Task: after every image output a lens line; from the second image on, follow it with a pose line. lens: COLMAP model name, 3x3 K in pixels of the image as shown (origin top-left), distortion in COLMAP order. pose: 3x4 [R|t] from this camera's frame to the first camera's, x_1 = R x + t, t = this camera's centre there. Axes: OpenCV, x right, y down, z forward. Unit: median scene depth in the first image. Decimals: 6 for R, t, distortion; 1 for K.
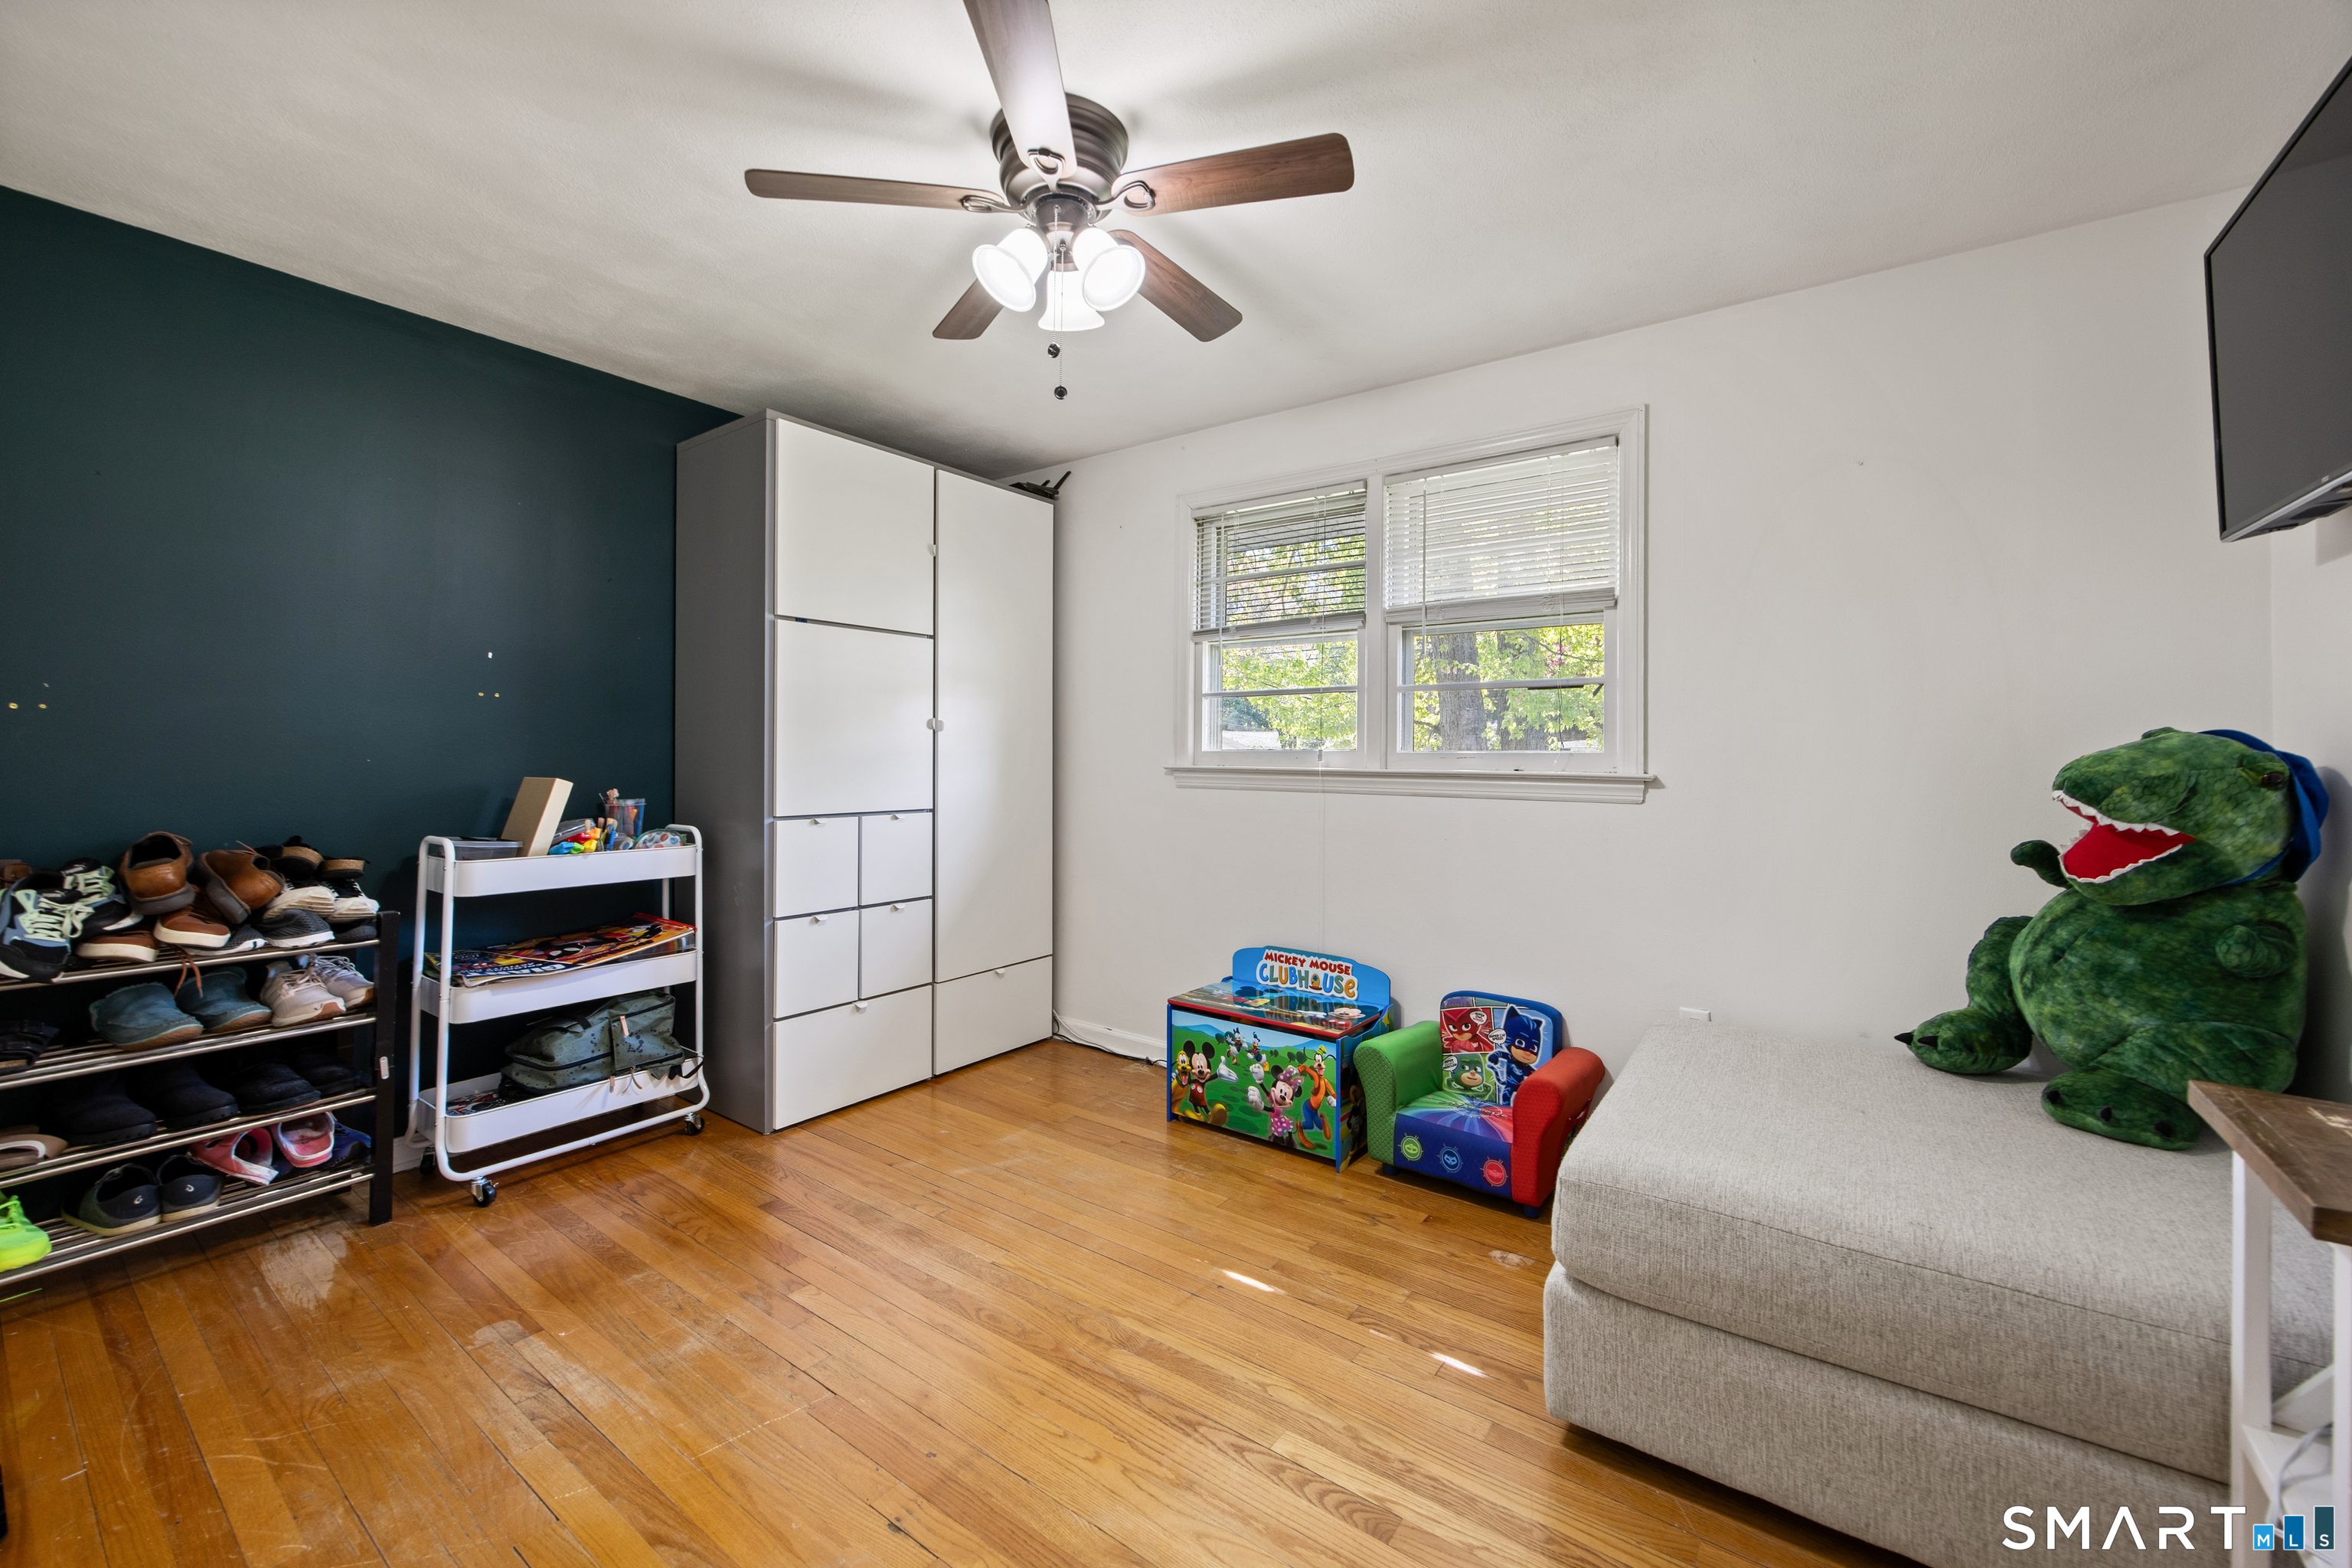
lens RADIAL K [[915.1, 0, 1172.9], [0, 915.1, 776.8], [0, 0, 1]] dist [-0.000827, -0.000279]
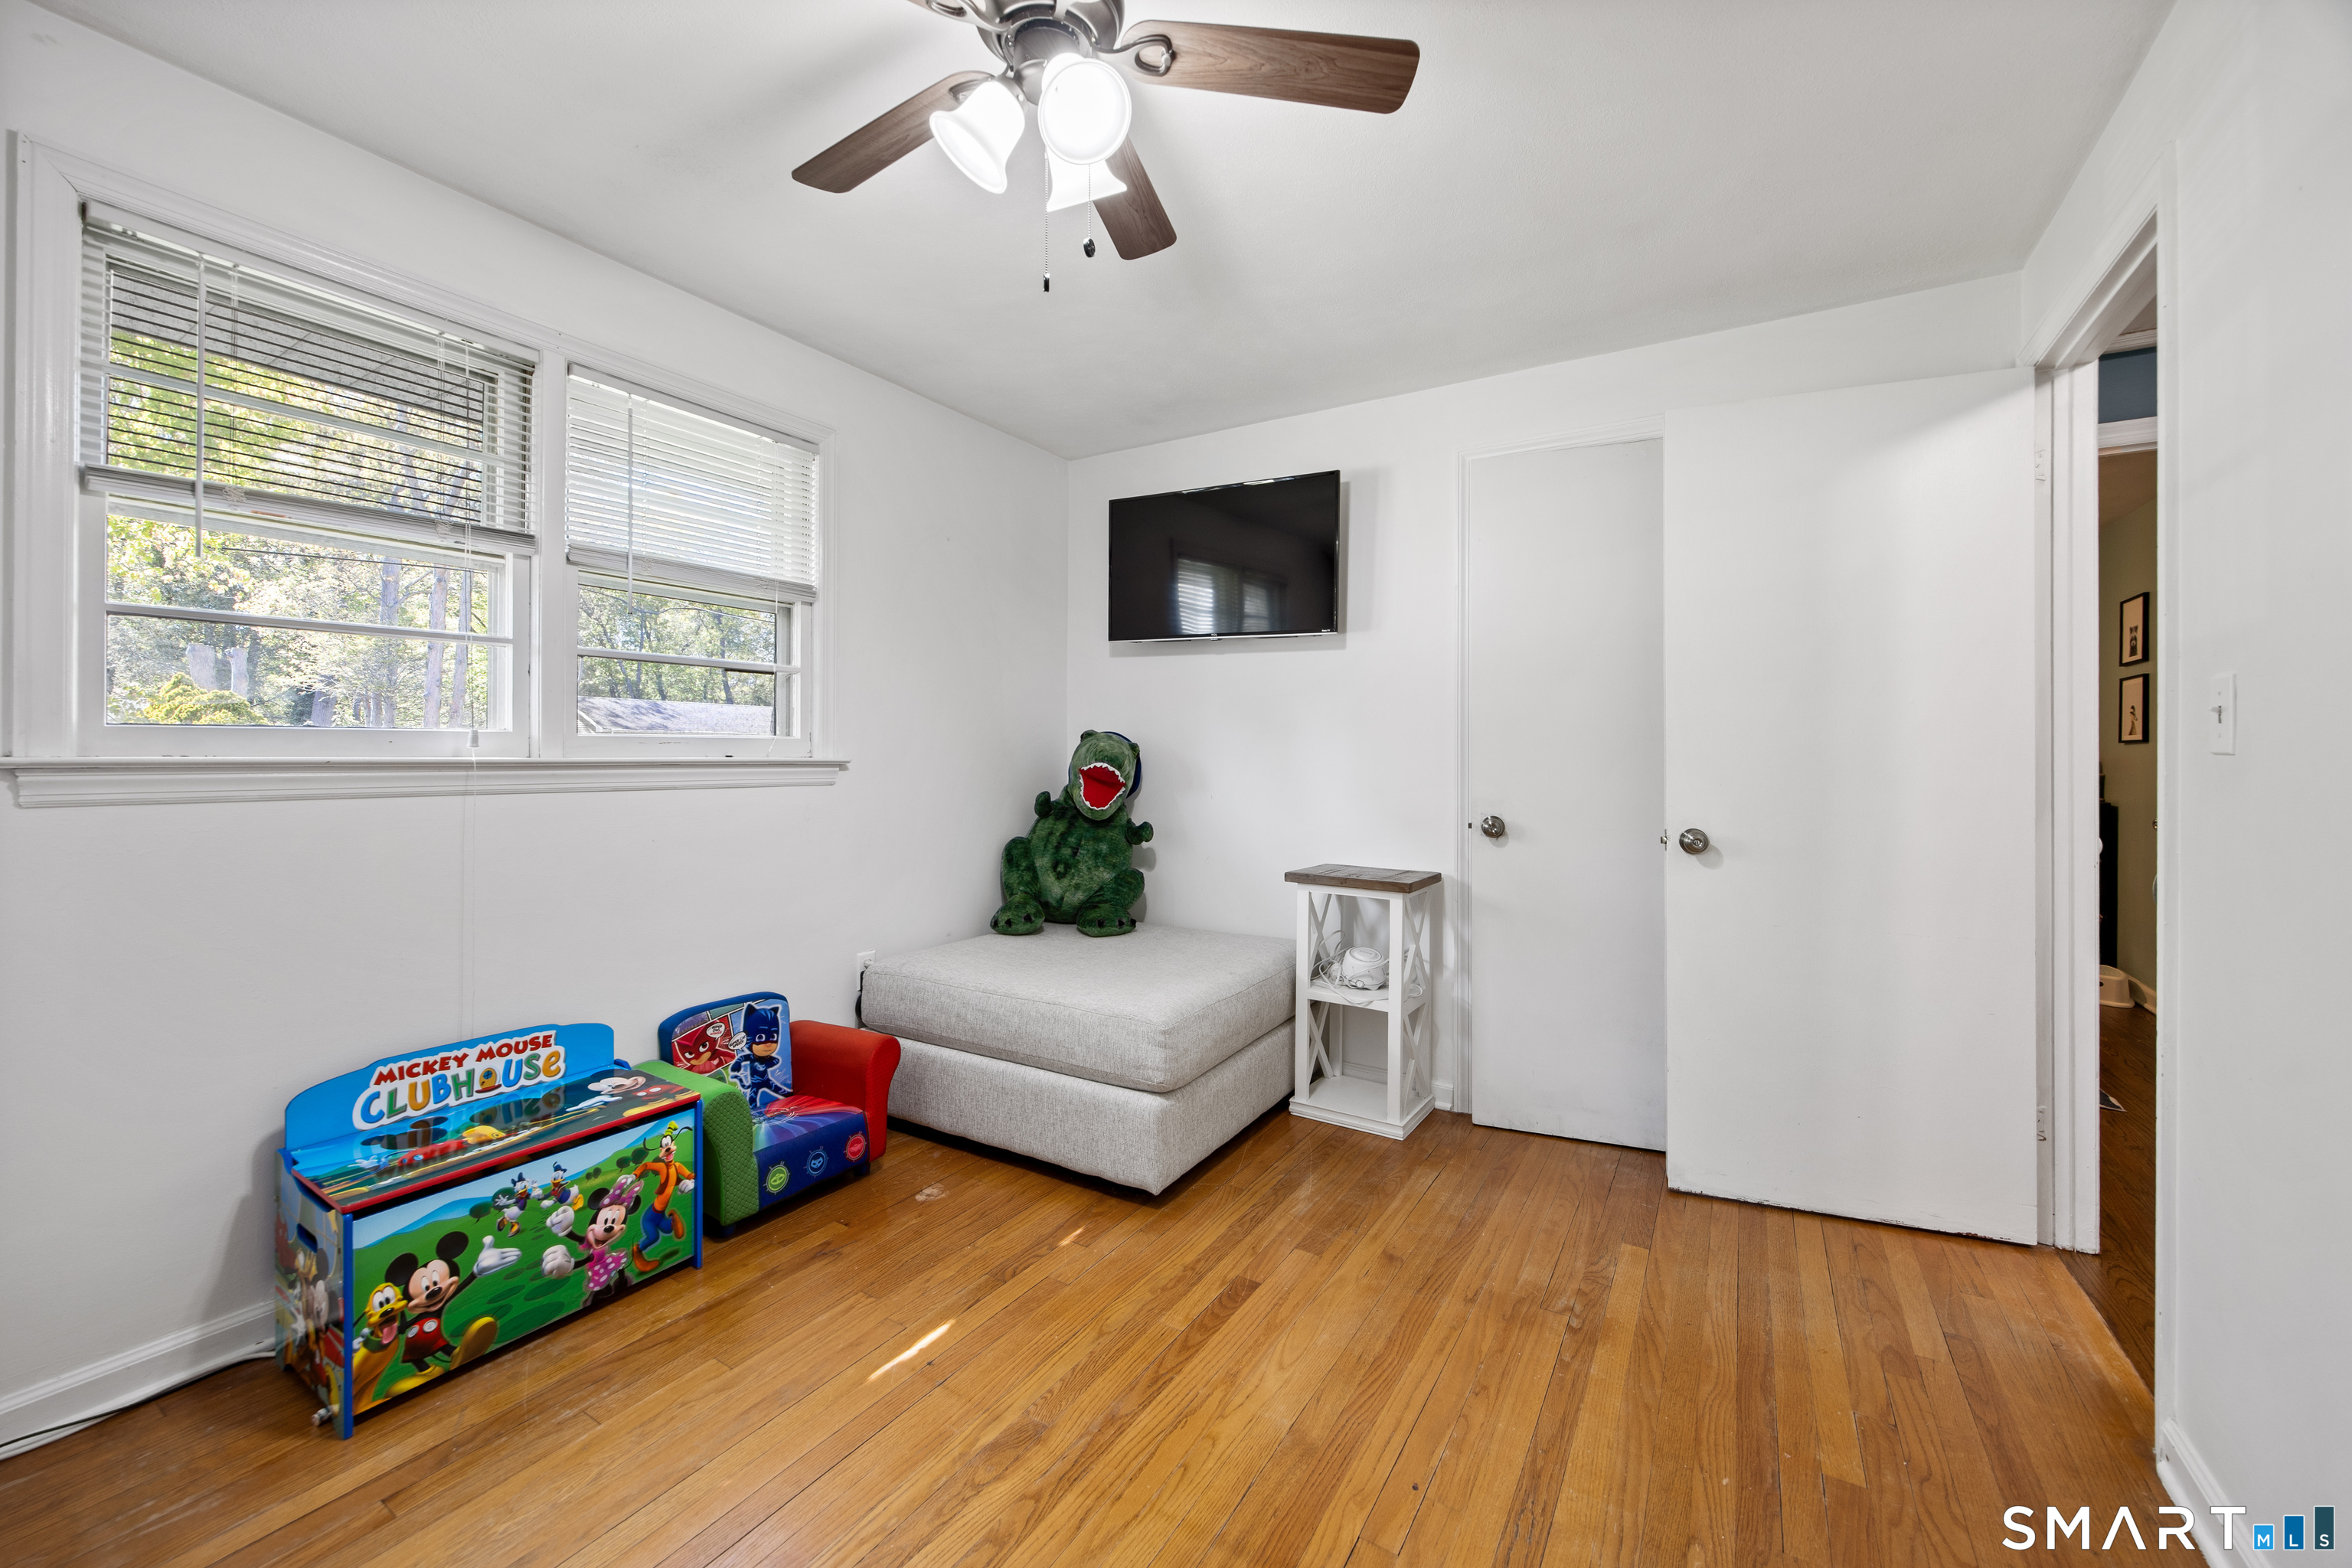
lens RADIAL K [[915.1, 0, 1172.9], [0, 915.1, 776.8], [0, 0, 1]] dist [-0.000827, -0.000279]
pose [[-0.066701, -0.035561, 0.997139, -0.590242], [0.012777, 0.999252, 0.036491, -0.014682], [-0.997691, 0.015175, -0.066197, 0.607761]]
